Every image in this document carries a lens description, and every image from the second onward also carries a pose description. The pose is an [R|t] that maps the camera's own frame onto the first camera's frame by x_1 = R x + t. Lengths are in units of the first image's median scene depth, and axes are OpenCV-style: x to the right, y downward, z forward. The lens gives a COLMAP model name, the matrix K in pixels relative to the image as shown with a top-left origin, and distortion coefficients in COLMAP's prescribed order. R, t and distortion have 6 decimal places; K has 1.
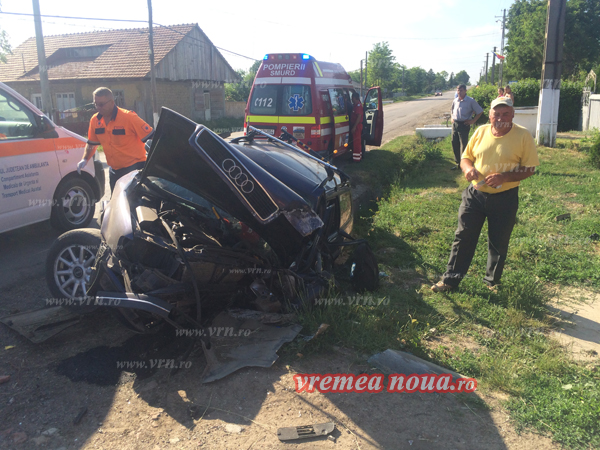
lens RADIAL K [[535.8, 0, 303.8], [0, 535.8, 223.7], [0, 0, 1]] dist [0.080644, -0.085642]
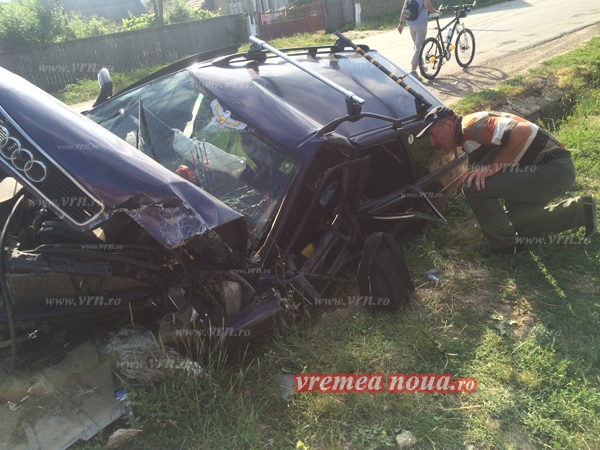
lens RADIAL K [[535.8, 0, 298.5], [0, 535.8, 222.5], [0, 0, 1]] dist [0.080644, -0.085642]
pose [[0.901068, 0.077517, -0.426694, 0.379082], [0.005823, 0.981644, 0.190631, -0.117328], [0.433639, -0.174257, 0.884077, 0.557576]]
